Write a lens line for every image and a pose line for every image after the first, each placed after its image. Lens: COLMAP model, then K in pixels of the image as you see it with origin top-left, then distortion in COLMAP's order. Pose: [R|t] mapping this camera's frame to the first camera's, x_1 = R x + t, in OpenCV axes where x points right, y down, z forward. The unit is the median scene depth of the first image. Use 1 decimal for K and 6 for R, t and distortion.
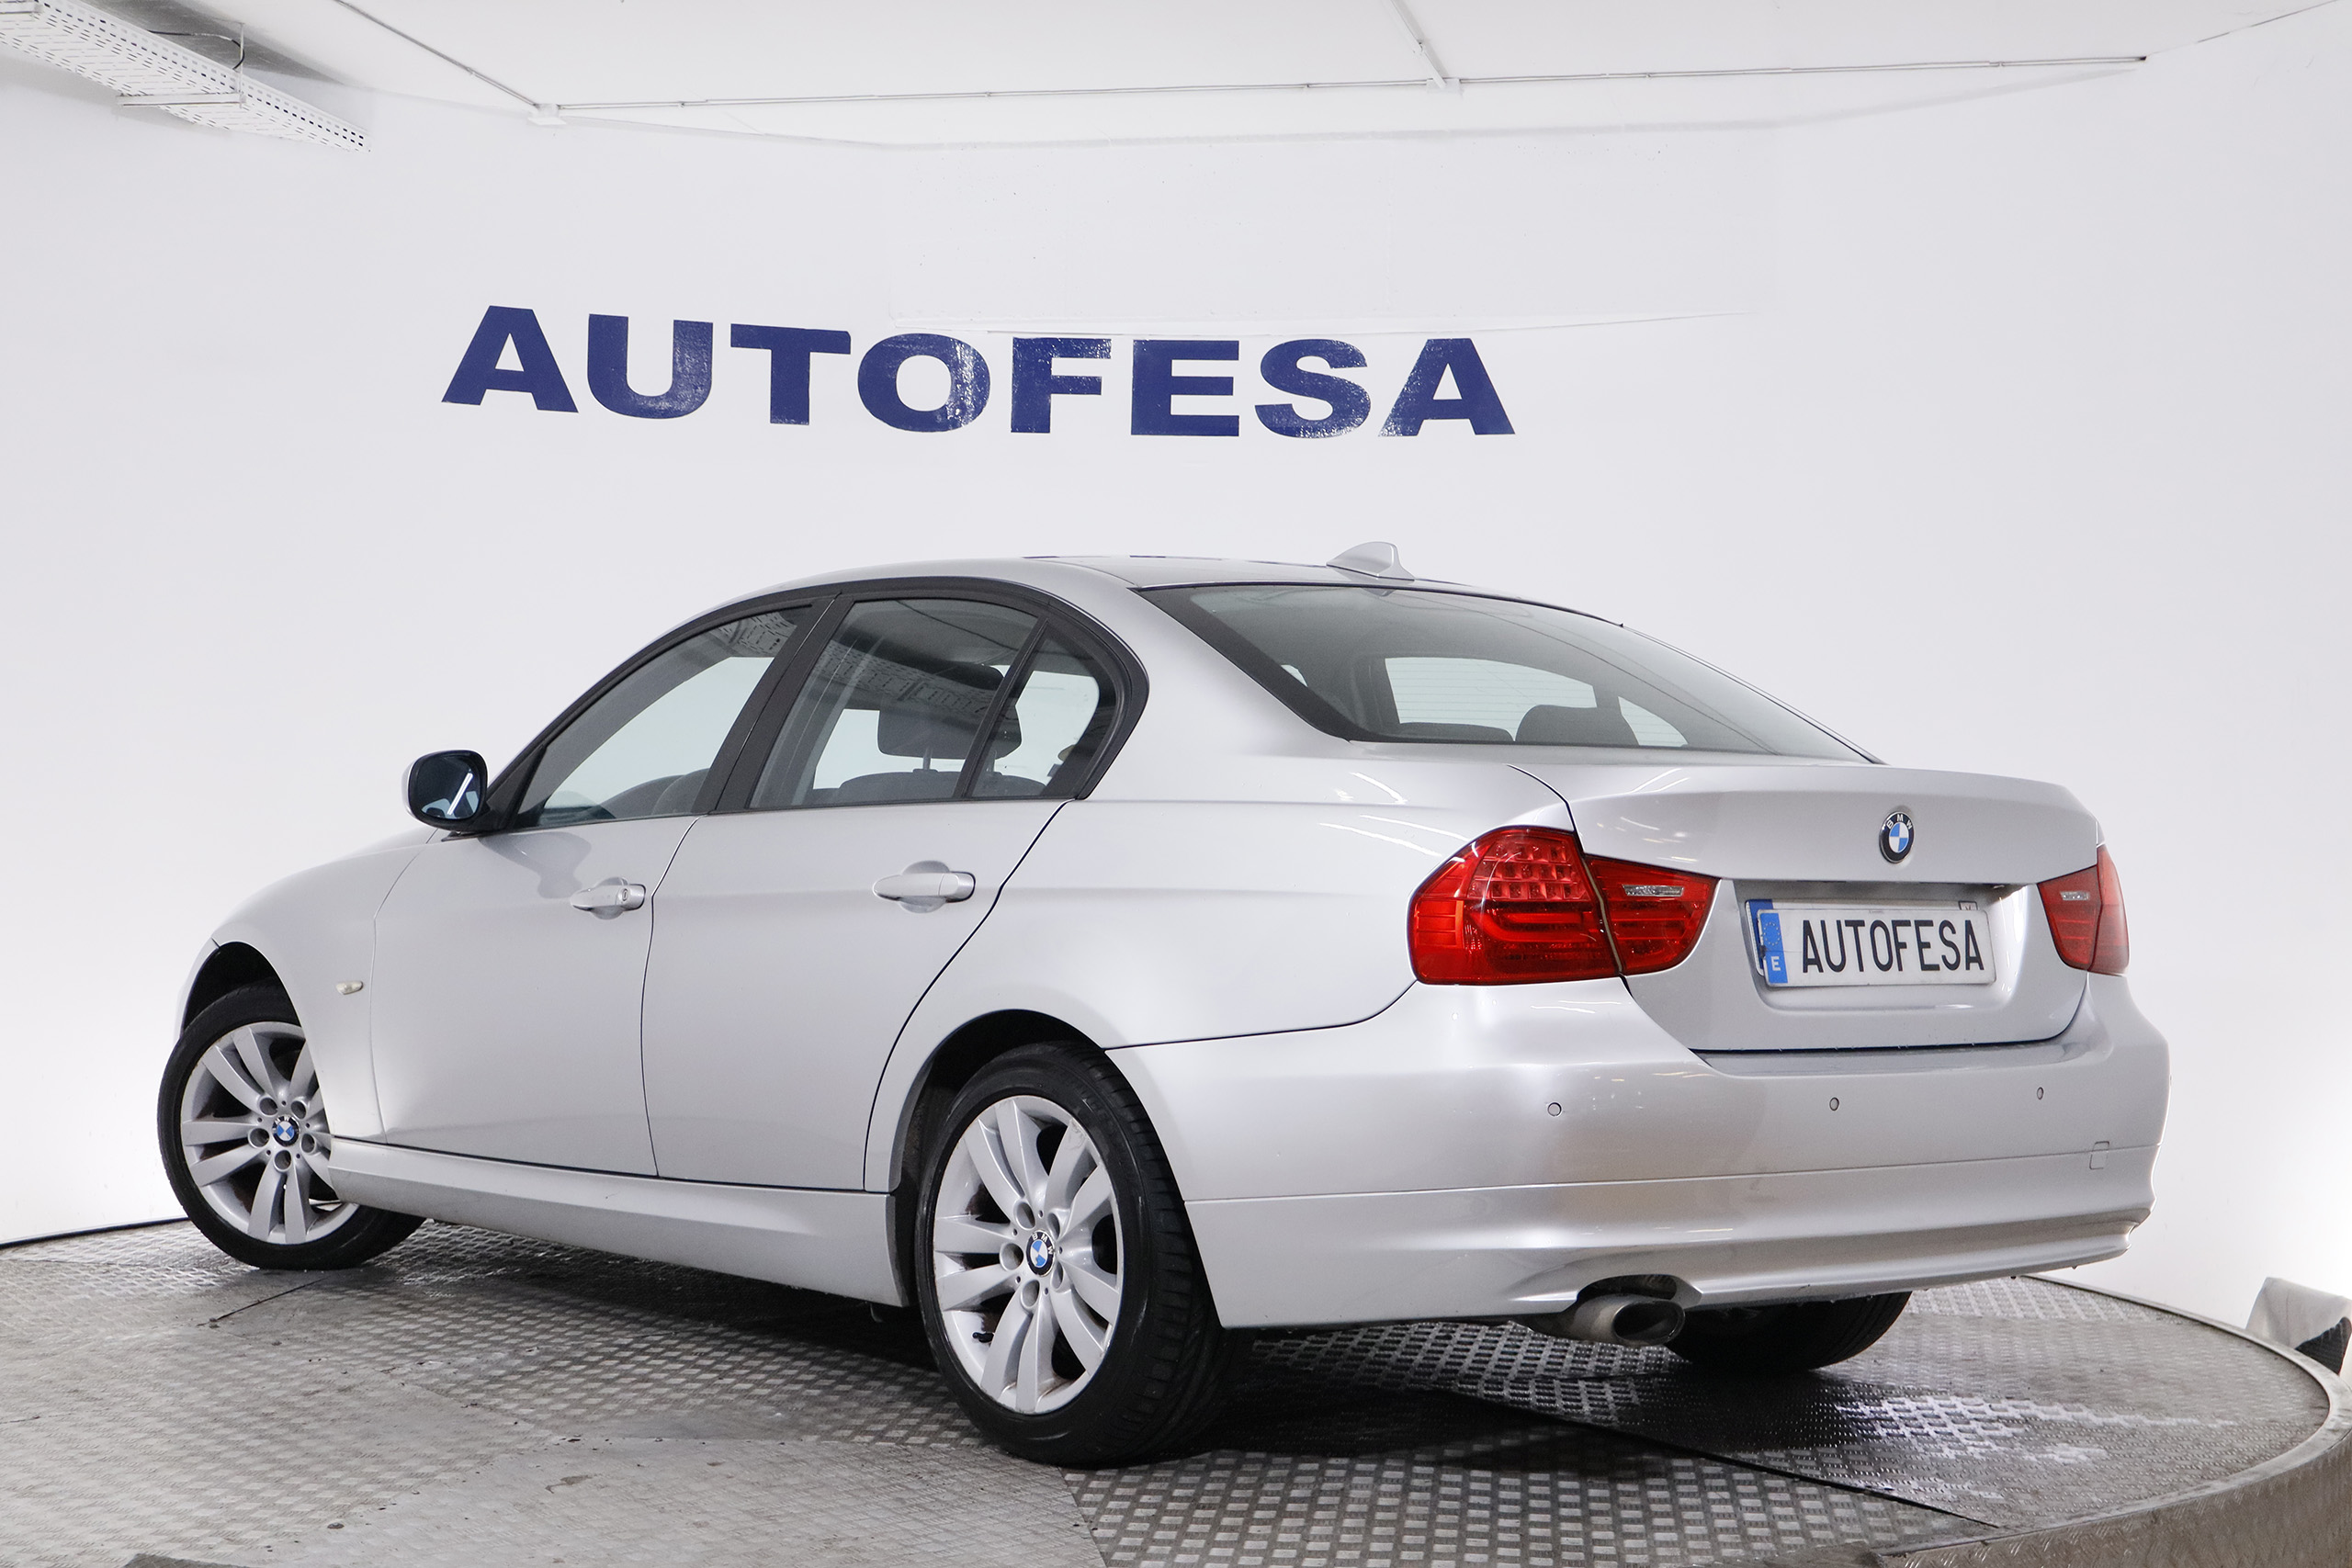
lens RADIAL K [[3570.8, 0, 1176.0], [0, 3570.8, 784.0], [0, 0, 1]] dist [0.007159, 0.042917]
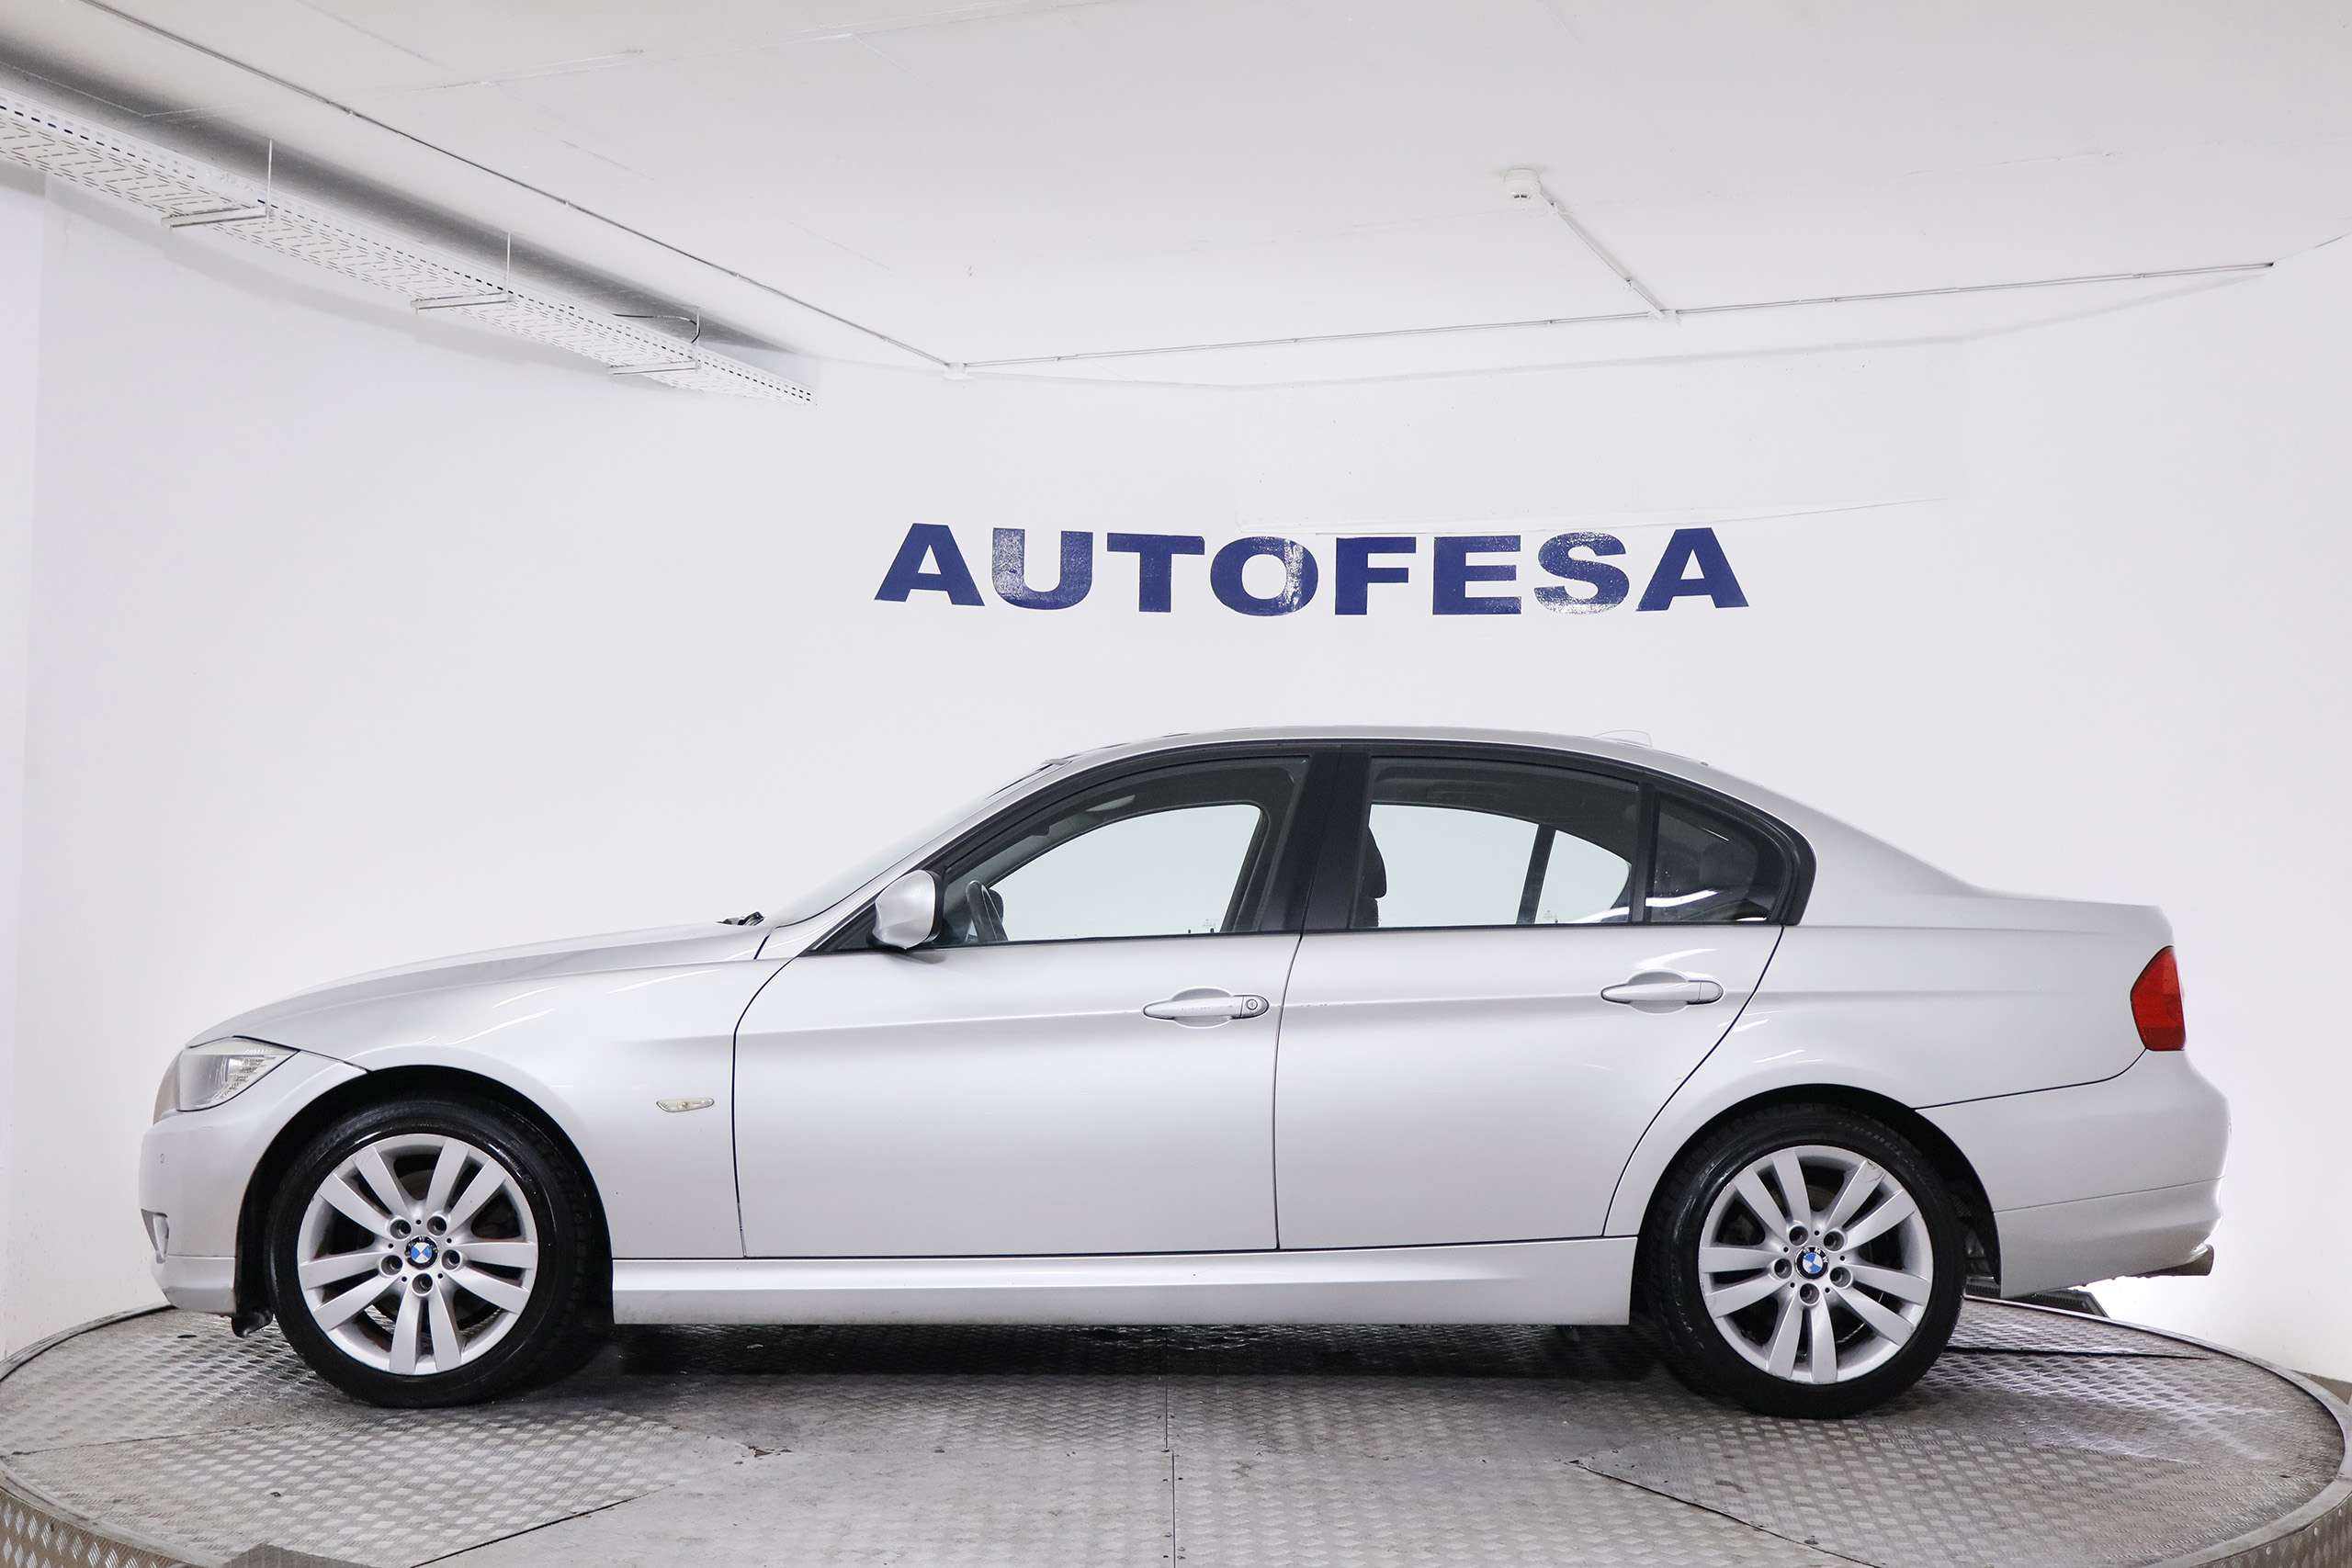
lens RADIAL K [[2740.7, 0, 1176.0], [0, 2740.7, 784.0], [0, 0, 1]] dist [0.020340, 0.002561]
pose [[0.981638, -0.009751, -0.190503, 0.080957], [0.001658, 0.999091, -0.042593, -0.000169], [0.190746, 0.041495, 0.980762, 0.067896]]
